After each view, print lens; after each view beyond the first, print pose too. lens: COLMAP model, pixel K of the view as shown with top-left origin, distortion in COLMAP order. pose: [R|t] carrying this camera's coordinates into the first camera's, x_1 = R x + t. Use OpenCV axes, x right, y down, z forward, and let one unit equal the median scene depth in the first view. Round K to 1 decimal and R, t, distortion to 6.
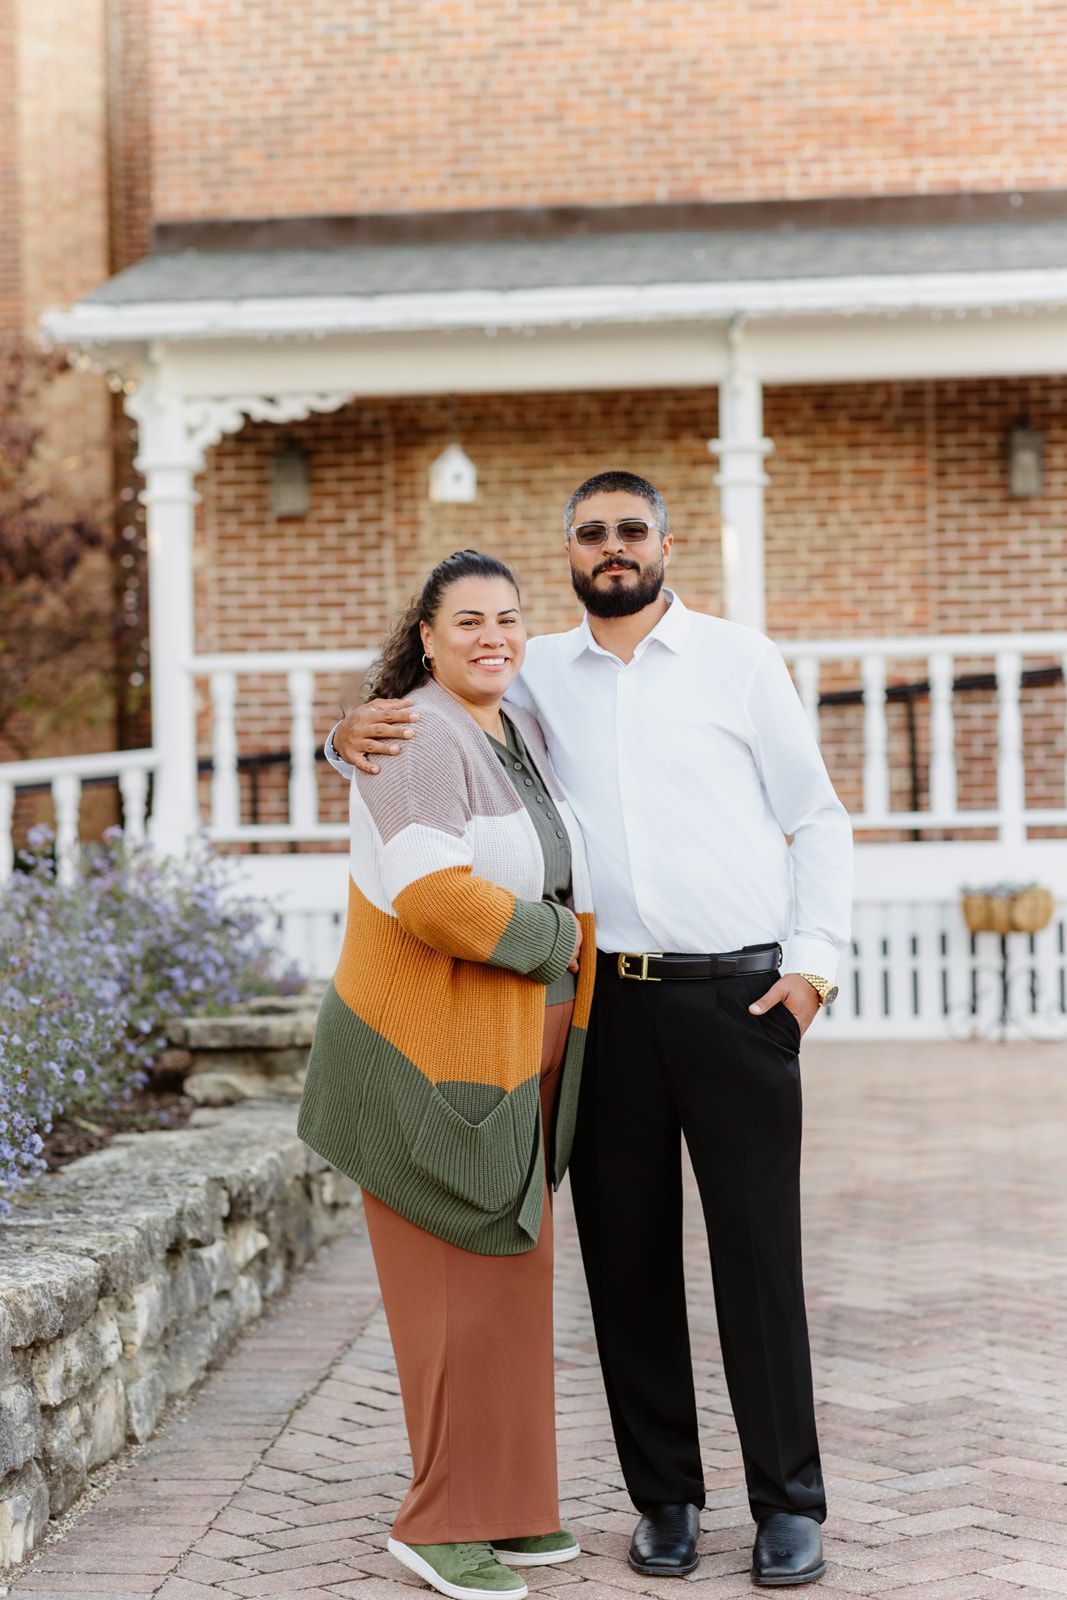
lens RADIAL K [[3610.9, 0, 535.9], [0, 3610.9, 799.9], [0, 0, 1]] dist [0.105217, 0.000000]
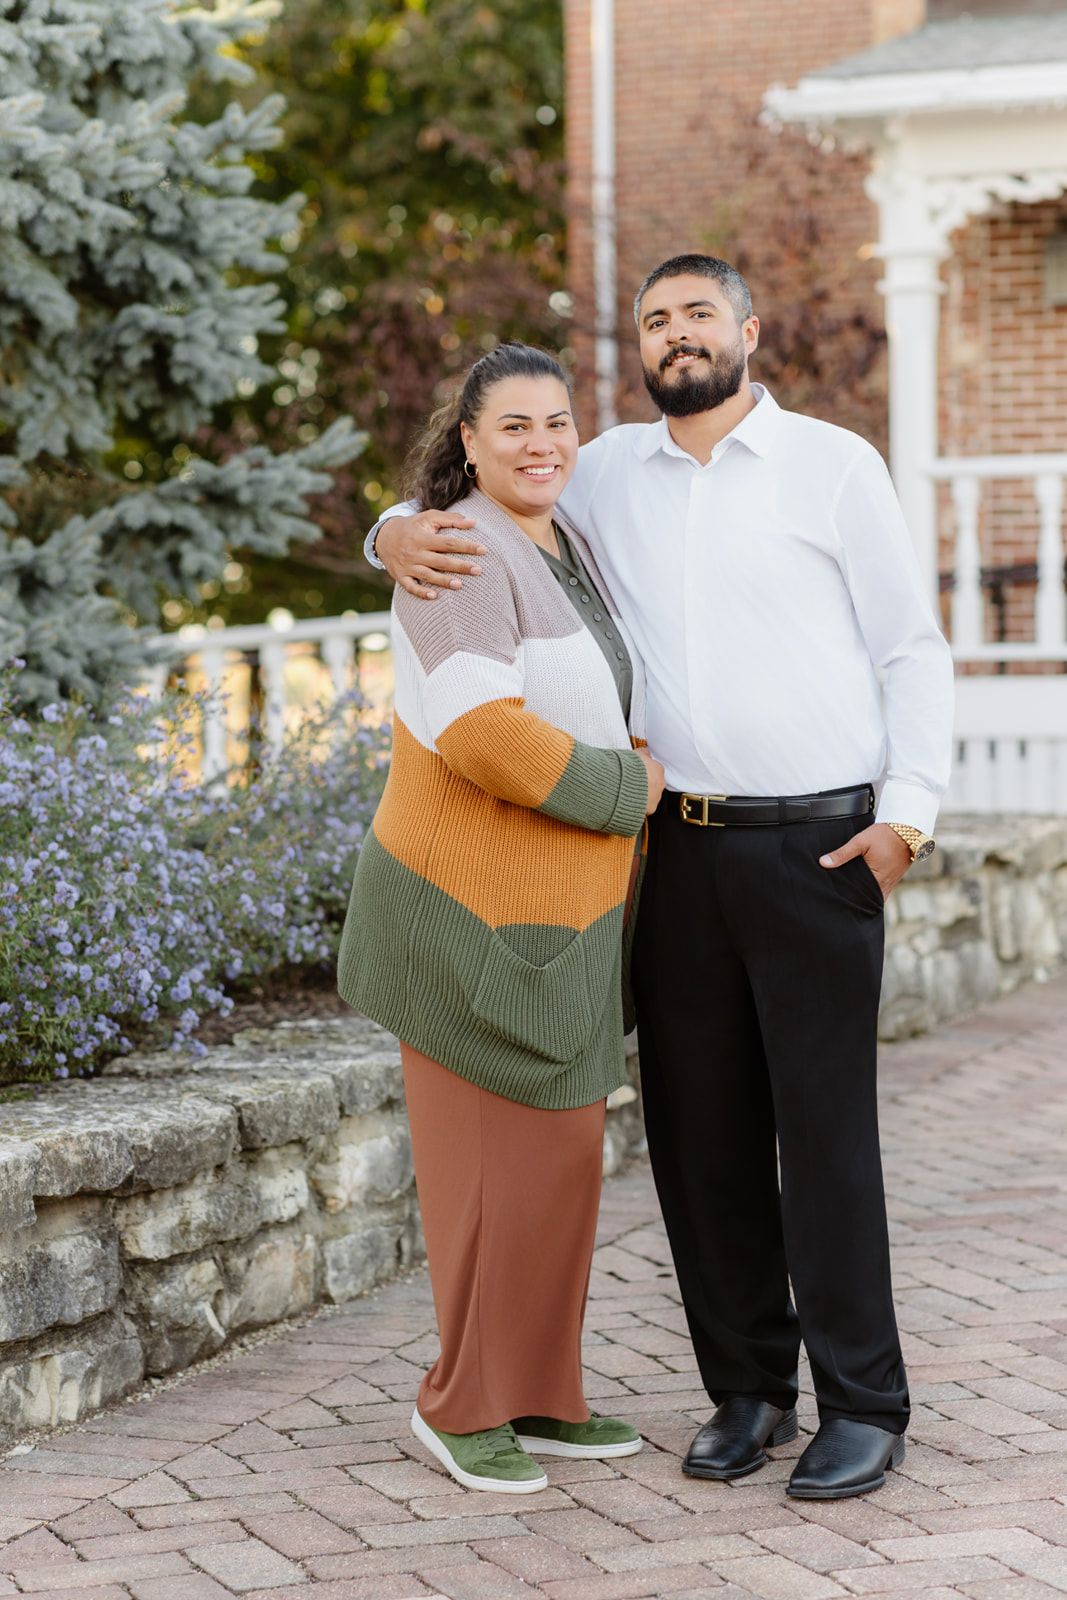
lens RADIAL K [[3871.7, 0, 533.4], [0, 3871.7, 805.3], [0, 0, 1]] dist [0.034906, 0.000000]
pose [[0.966952, 0.019786, -0.254190, 0.218102], [-0.007139, 0.998694, 0.050580, -0.003161], [0.254859, -0.047094, 0.965831, 0.054797]]
